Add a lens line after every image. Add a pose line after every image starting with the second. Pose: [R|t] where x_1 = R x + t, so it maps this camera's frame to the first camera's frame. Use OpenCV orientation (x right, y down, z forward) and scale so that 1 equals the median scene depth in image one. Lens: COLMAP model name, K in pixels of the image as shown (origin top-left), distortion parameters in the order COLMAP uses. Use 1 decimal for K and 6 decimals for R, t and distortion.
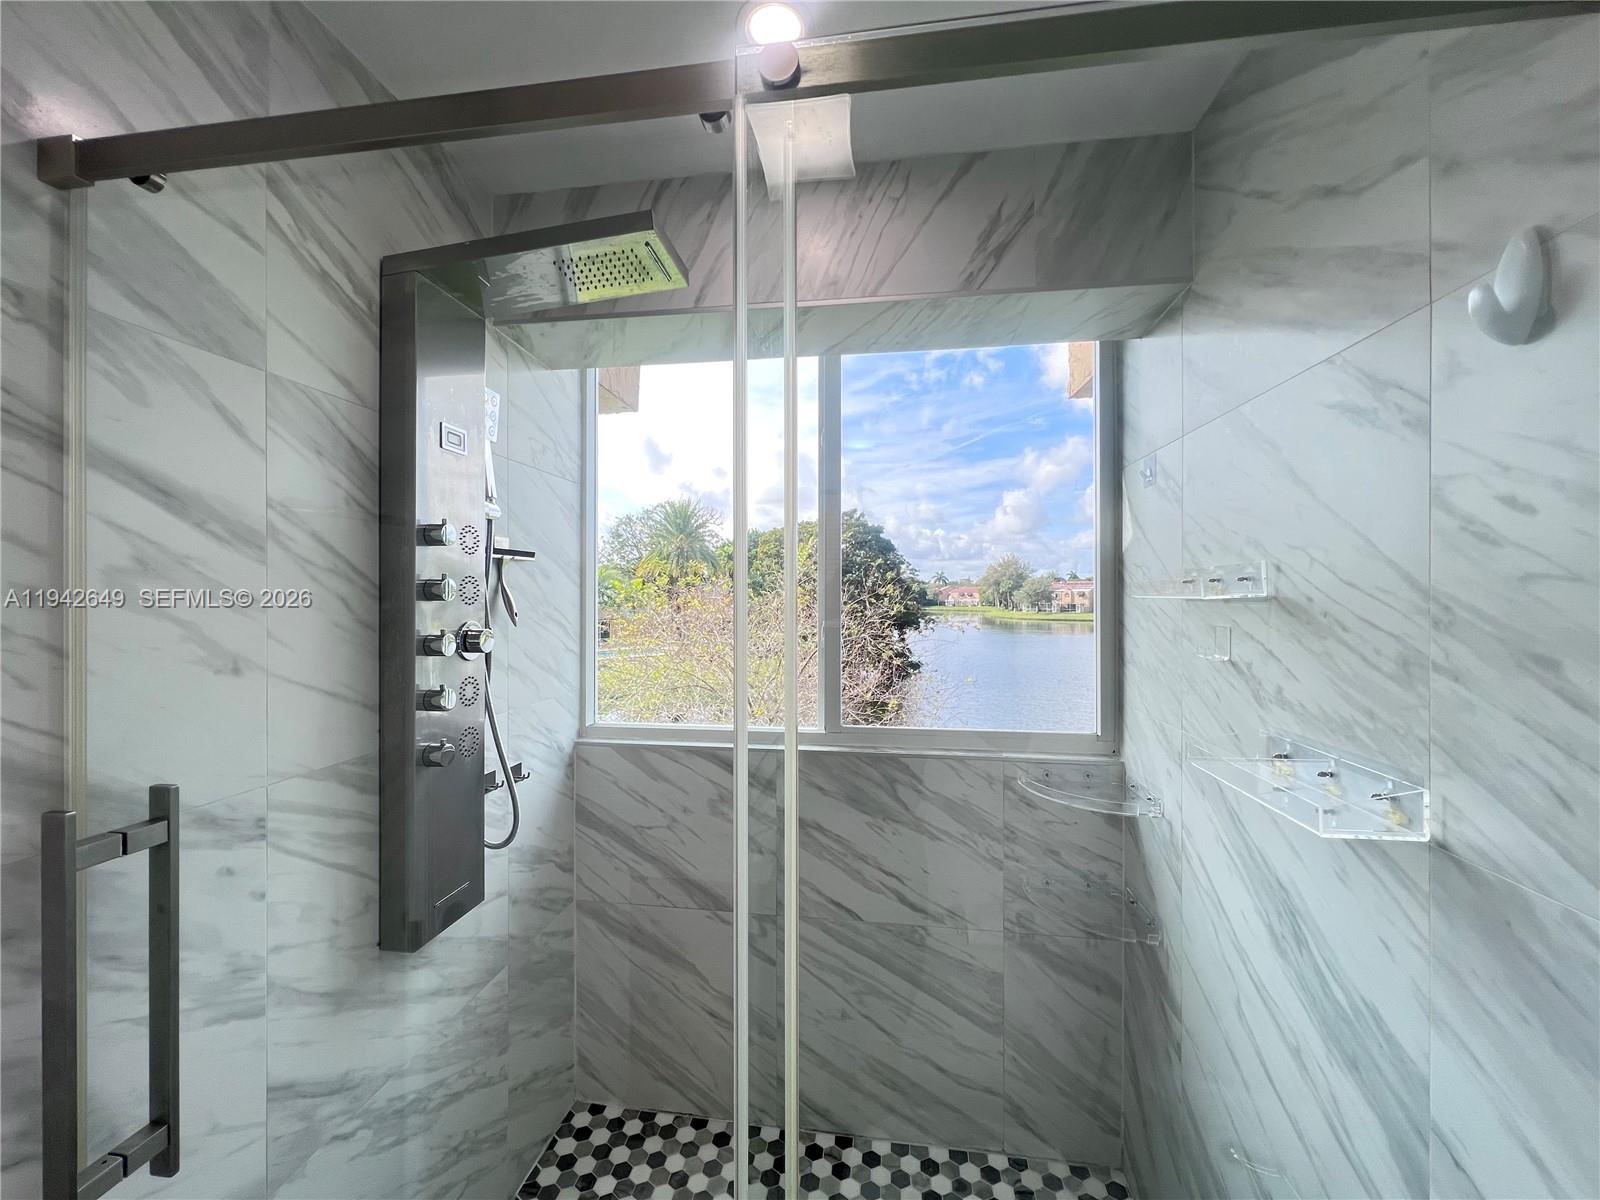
lens RADIAL K [[640.7, 0, 795.5], [0, 640.7, 594.4], [0, 0, 1]] dist [-0.002024, 0.000514]
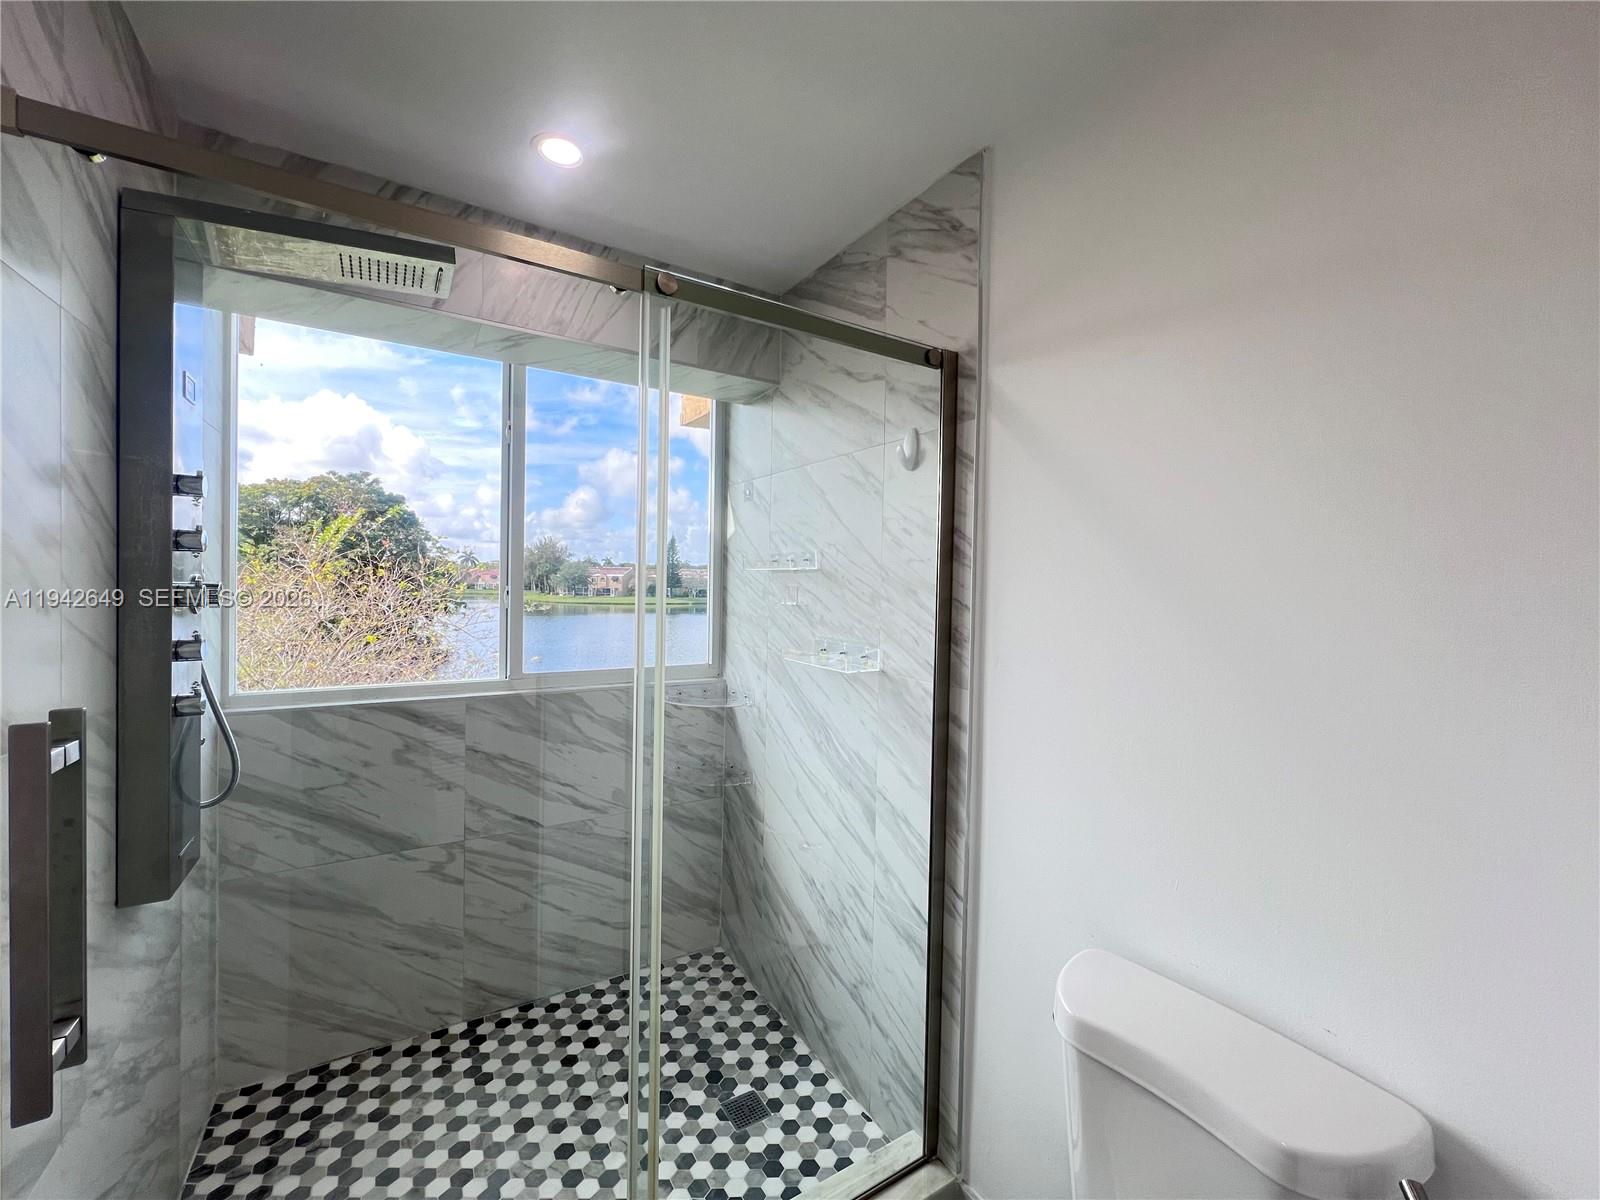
lens RADIAL K [[641.9, 0, 791.6], [0, 641.9, 591.6], [0, 0, 1]] dist [-0.000617, 0.000014]
pose [[0.771317, 0.007741, 0.636404, -0.367625], [-0.020822, 0.999698, 0.013076, 0.031670], [-0.636110, -0.023337, 0.771245, -0.295012]]
